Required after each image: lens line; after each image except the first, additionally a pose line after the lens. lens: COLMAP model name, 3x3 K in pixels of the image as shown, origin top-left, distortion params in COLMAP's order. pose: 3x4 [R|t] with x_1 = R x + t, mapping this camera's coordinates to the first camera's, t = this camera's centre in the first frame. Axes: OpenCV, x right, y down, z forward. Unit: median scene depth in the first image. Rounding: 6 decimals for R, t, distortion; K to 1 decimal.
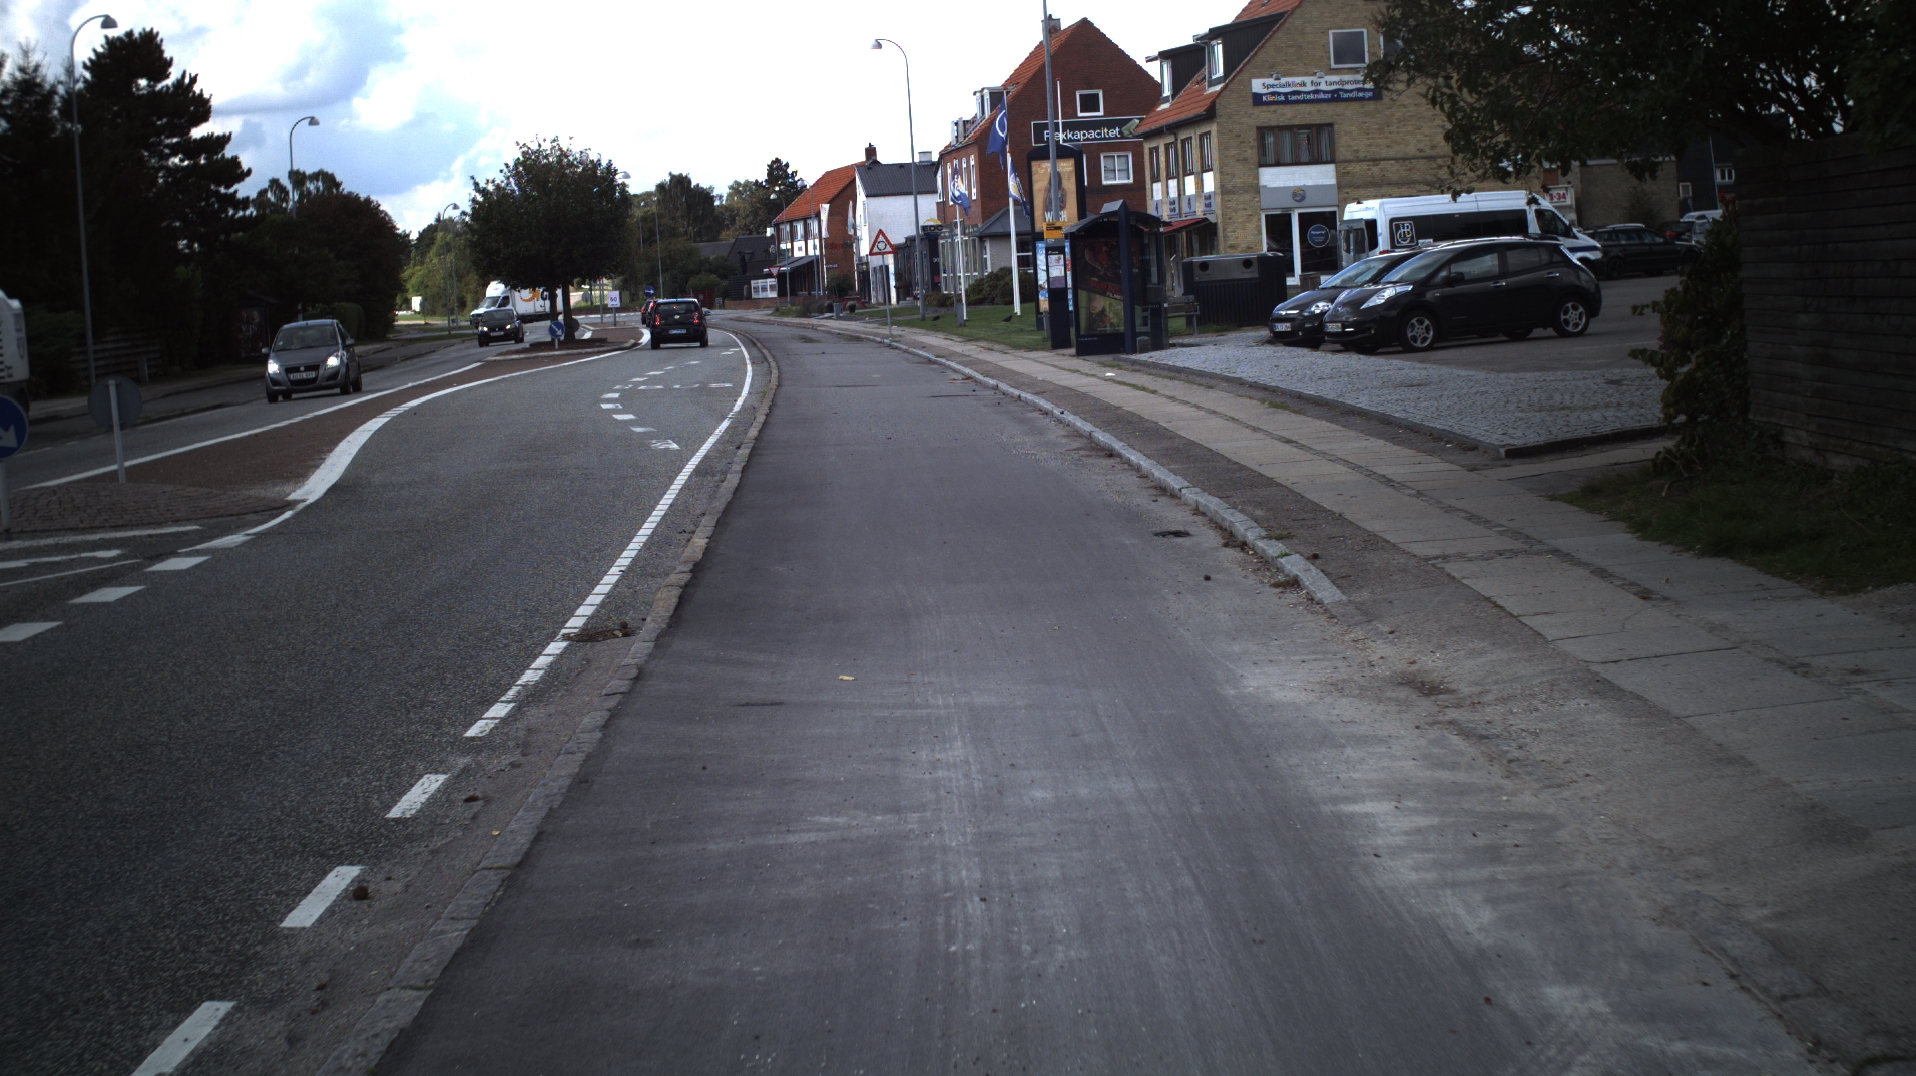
lens RADIAL K [[3318.7, 0, 958.0], [0, 3318.7, 538.0], [0, 0, 1]] dist [-0.282508, 0.337240]
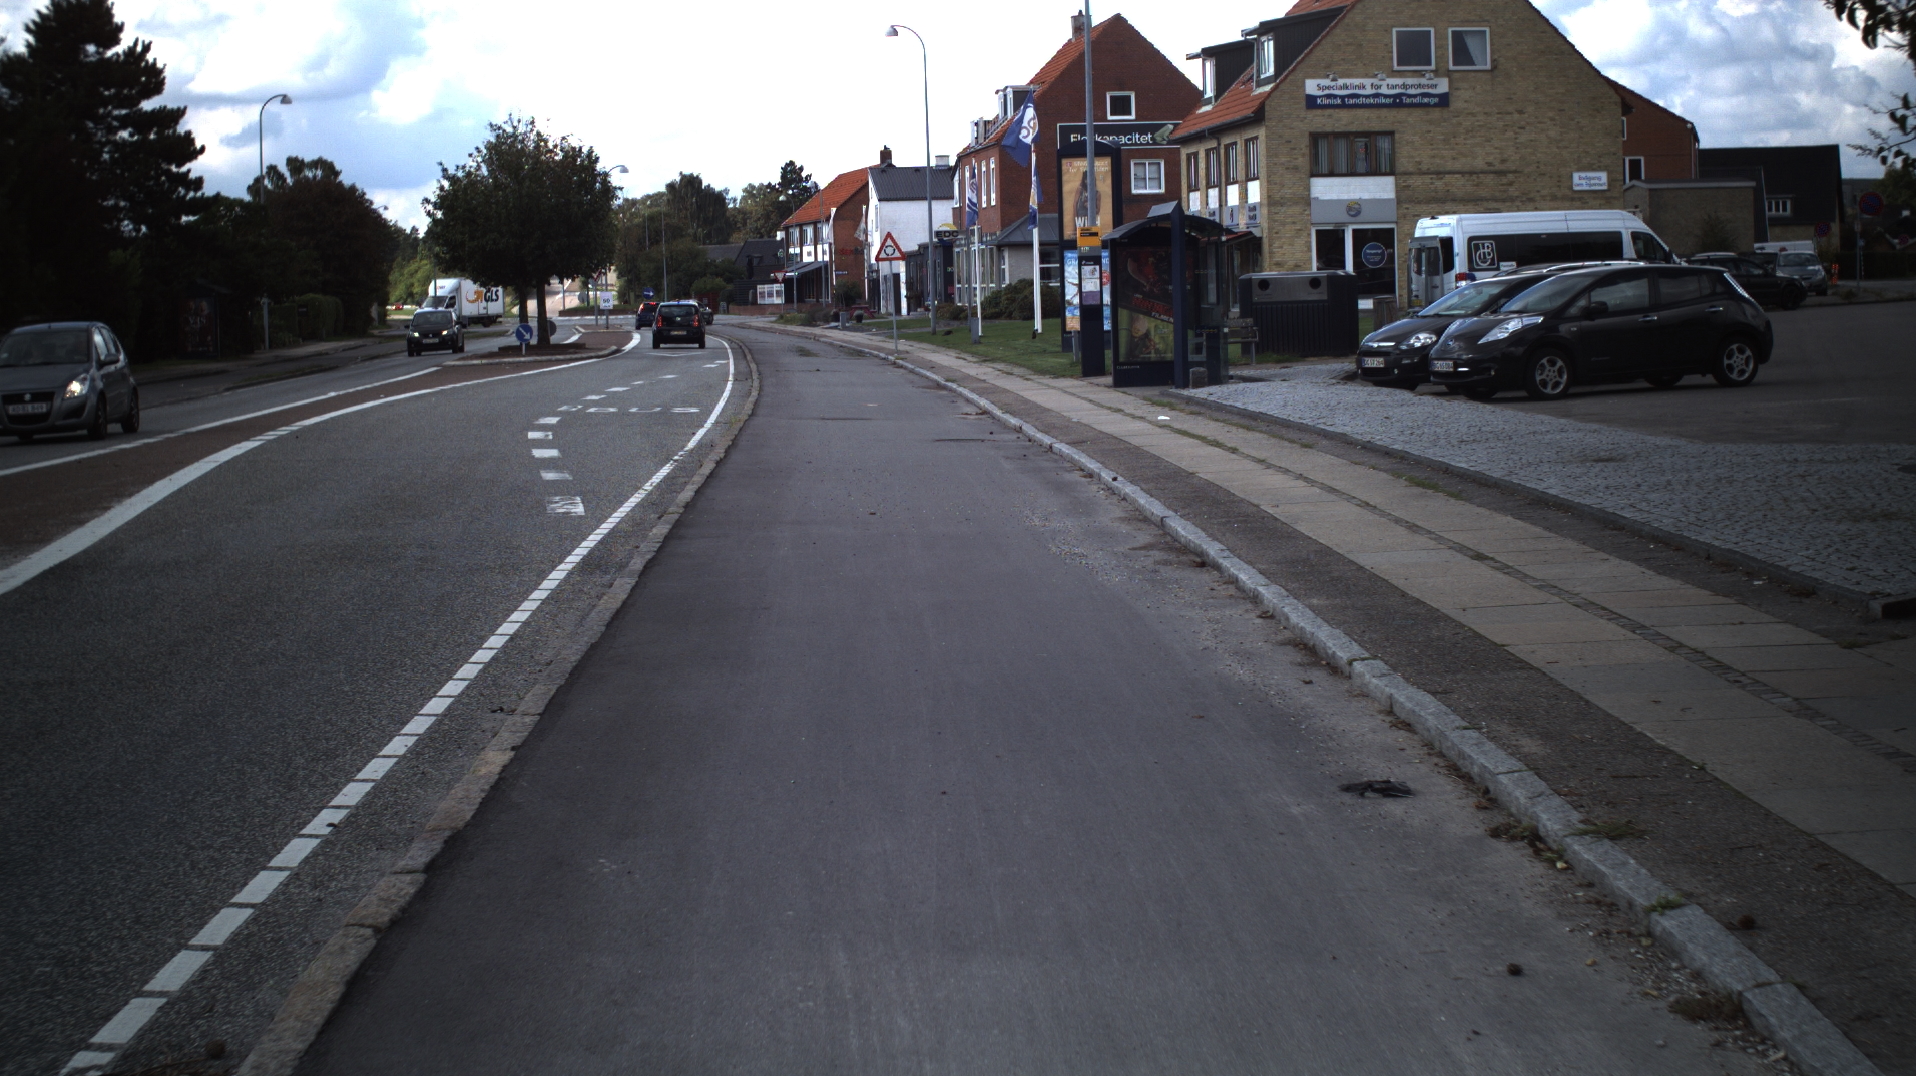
lens RADIAL K [[3318.7, 0, 958.0], [0, 3318.7, 538.0], [0, 0, 1]] dist [-0.282508, 0.337240]
pose [[0.999517, 0.031017, -0.001935, -0.000401], [-0.031023, 0.999513, -0.003319, -0.007591], [0.001831, 0.003377, 0.999993, 0.096862]]
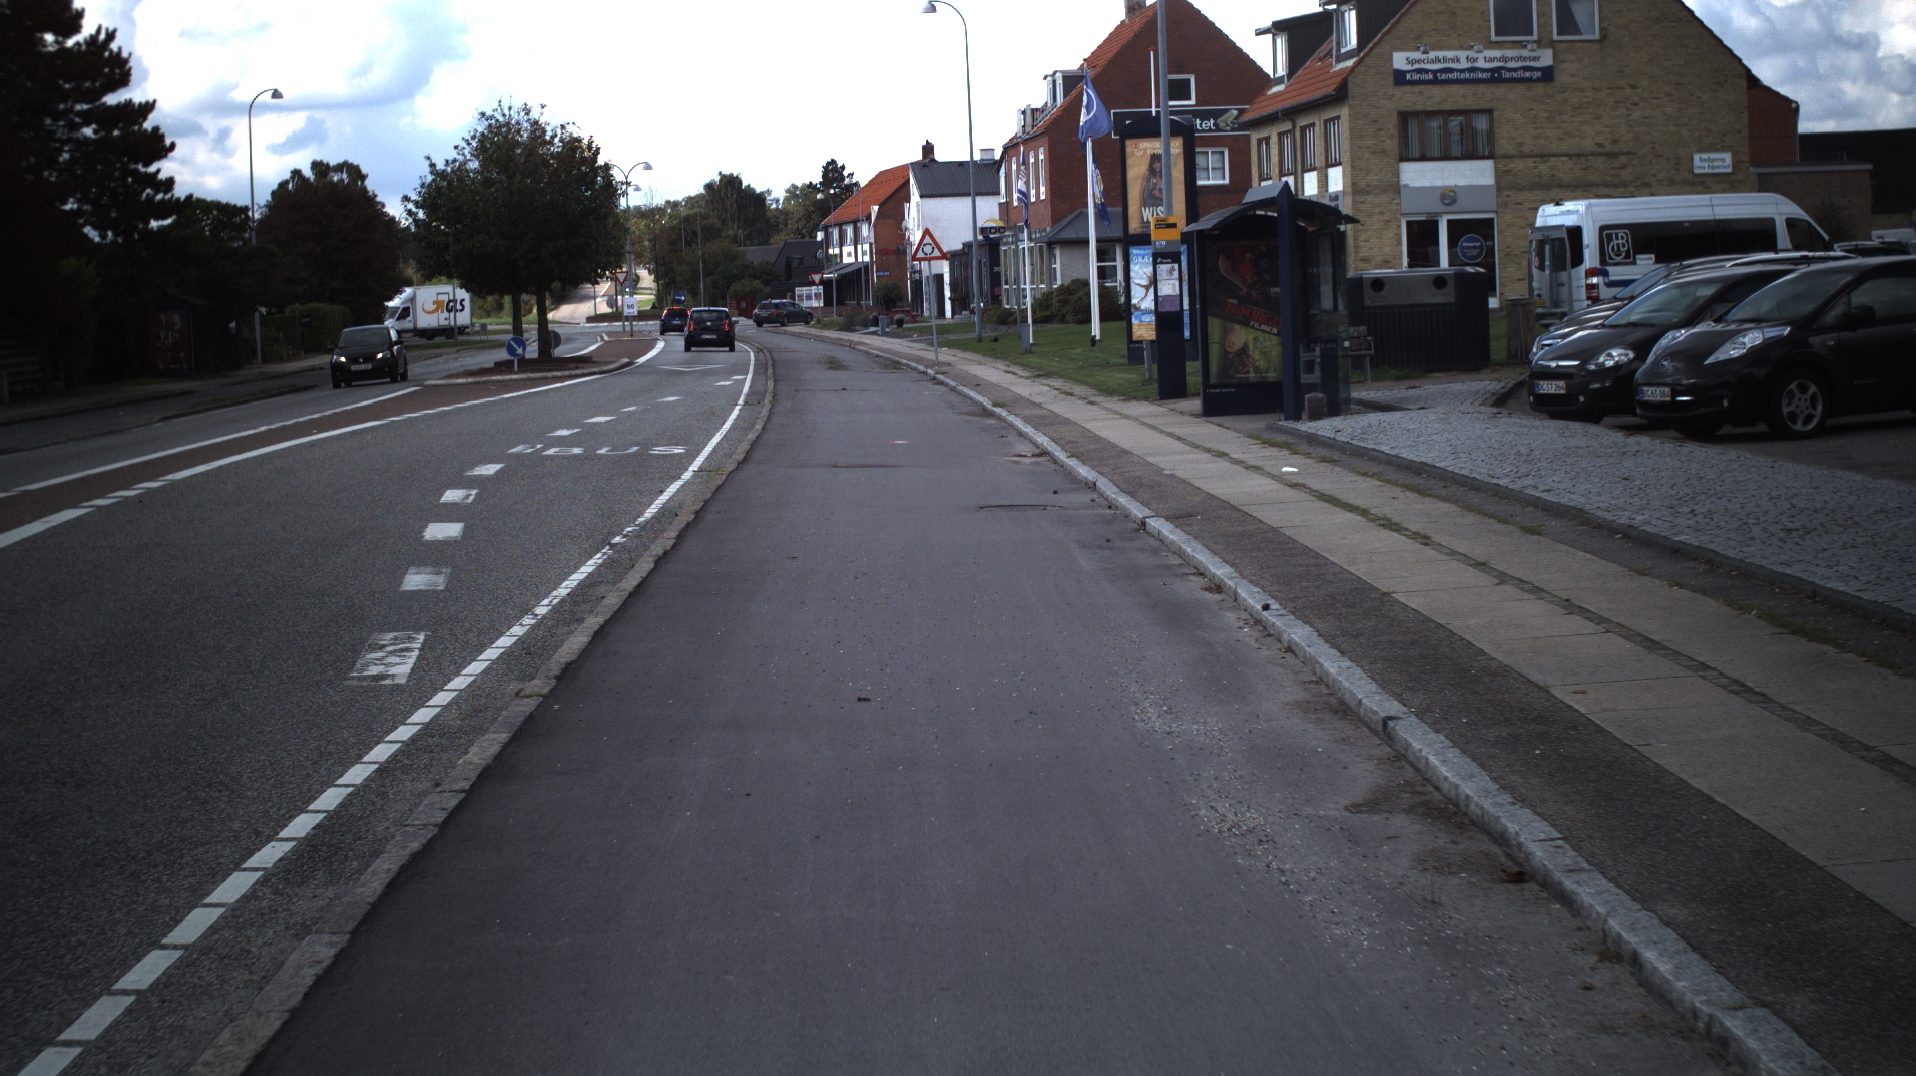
lens RADIAL K [[3318.7, 0, 958.0], [0, 3318.7, 538.0], [0, 0, 1]] dist [-0.282508, 0.337240]
pose [[0.999645, 0.020704, -0.016763, -0.001145], [-0.020753, 0.999781, -0.002740, -0.016009], [0.016703, 0.003087, 0.999856, 0.193911]]
